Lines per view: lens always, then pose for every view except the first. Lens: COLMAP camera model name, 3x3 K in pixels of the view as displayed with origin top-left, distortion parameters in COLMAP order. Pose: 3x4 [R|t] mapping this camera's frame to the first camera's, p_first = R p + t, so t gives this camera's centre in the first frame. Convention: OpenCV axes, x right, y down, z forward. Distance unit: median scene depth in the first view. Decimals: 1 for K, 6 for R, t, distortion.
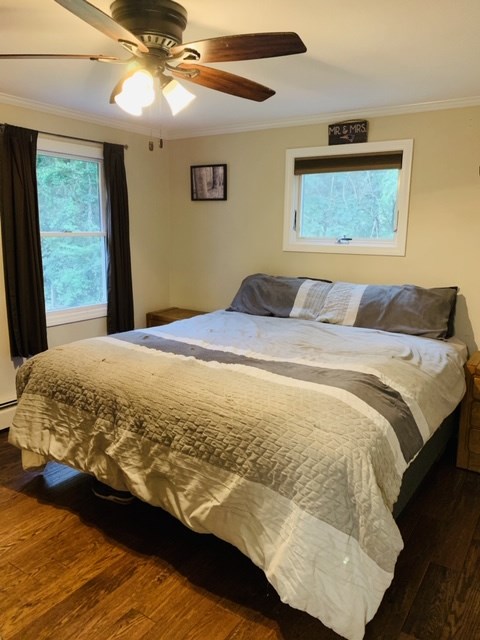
lens RADIAL K [[480.5, 0, 240.0], [0, 480.5, 320.0], [0, 0, 1]] dist [-0.003405, -0.007192]
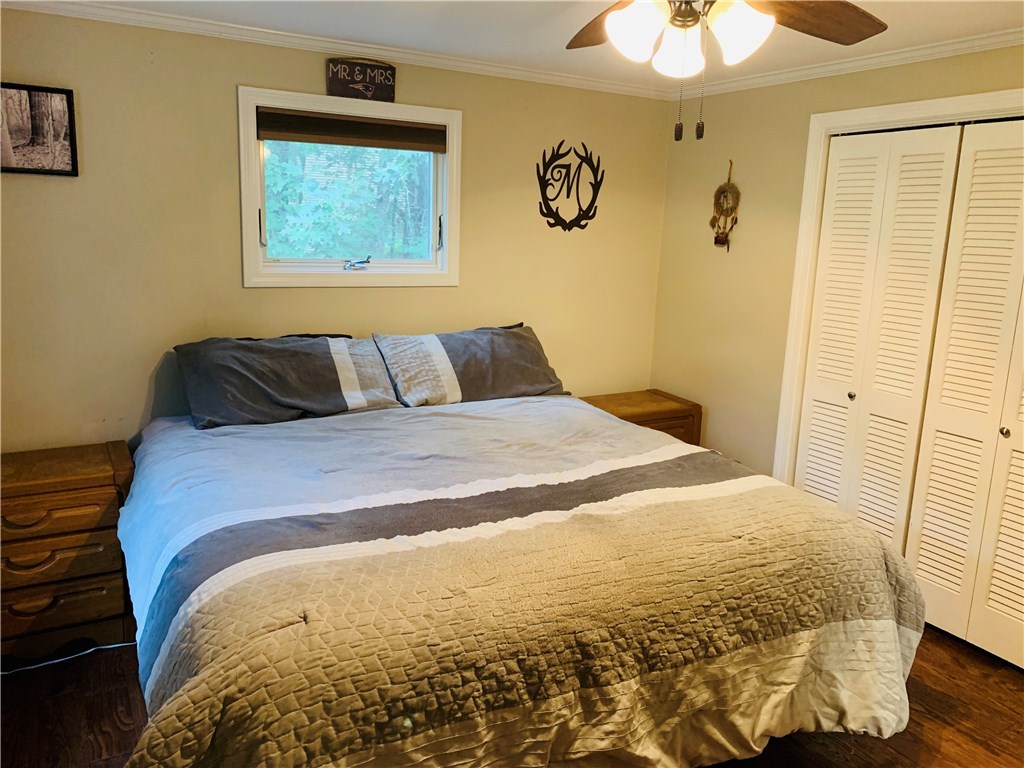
lens RADIAL K [[768.8, 0, 512.0], [0, 768.8, 384.0], [0, 0, 1]] dist [-0.003405, -0.007192]
pose [[0.449512, -0.181113, 0.874721, -0.612940], [0.142047, 0.981263, 0.130176, -0.131333], [-0.881908, 0.065736, 0.466816, 0.457062]]
